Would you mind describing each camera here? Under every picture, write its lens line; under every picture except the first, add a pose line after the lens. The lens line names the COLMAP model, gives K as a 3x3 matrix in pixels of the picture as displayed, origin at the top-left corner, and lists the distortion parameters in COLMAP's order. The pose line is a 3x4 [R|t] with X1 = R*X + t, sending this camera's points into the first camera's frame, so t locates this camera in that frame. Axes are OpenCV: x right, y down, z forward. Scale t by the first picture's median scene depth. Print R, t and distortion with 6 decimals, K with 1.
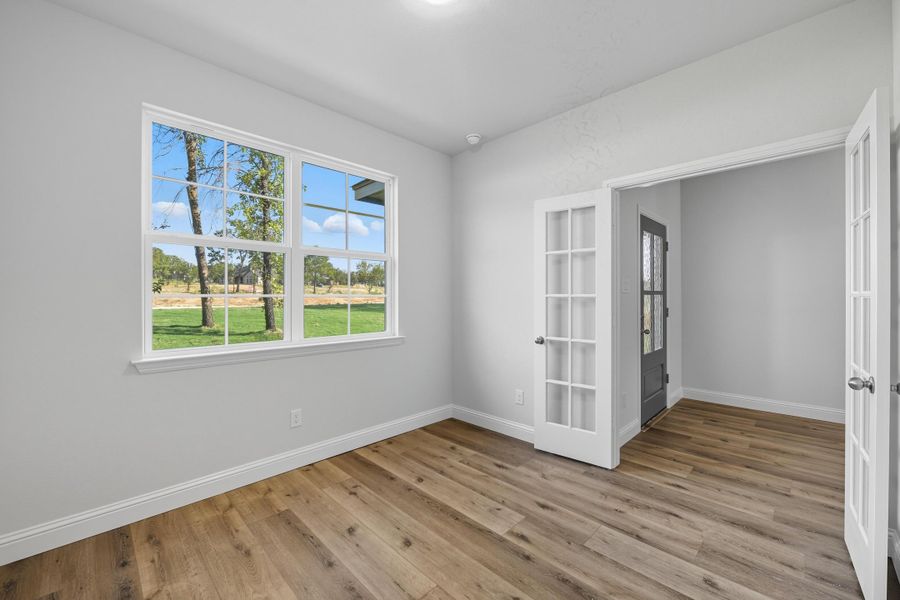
lens RADIAL K [[360.2, 0, 454.9], [0, 360.2, 296.9], [0, 0, 1]] dist [-0.005858, -0.000882]
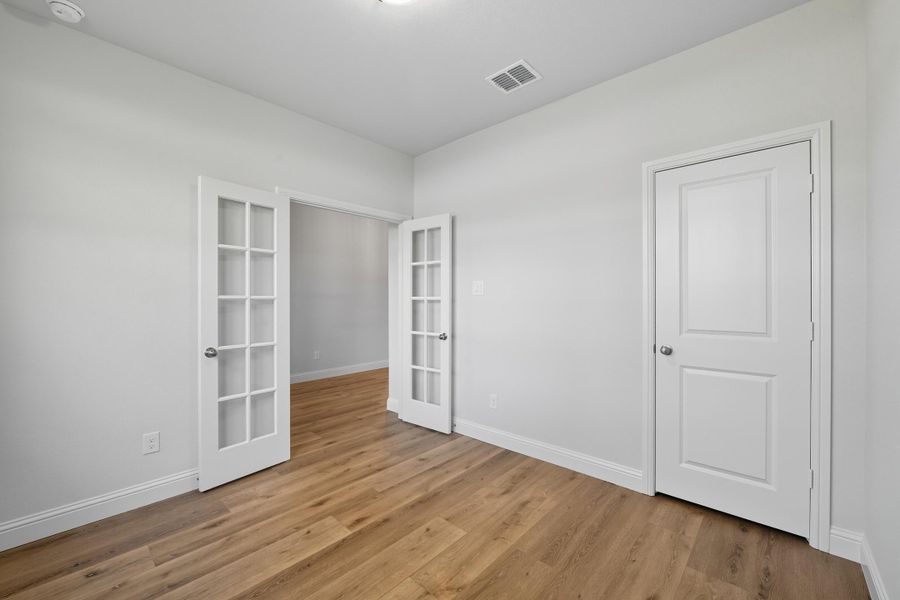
lens RADIAL K [[360.2, 0, 449.4], [0, 360.2, 302.3], [0, 0, 1]] dist [-0.005858, -0.000882]
pose [[-0.037611, 0.000443, 0.999292, -0.686576], [-0.003076, 0.999995, -0.000559, 0.008463], [-0.999288, -0.003094, -0.037609, 0.585515]]
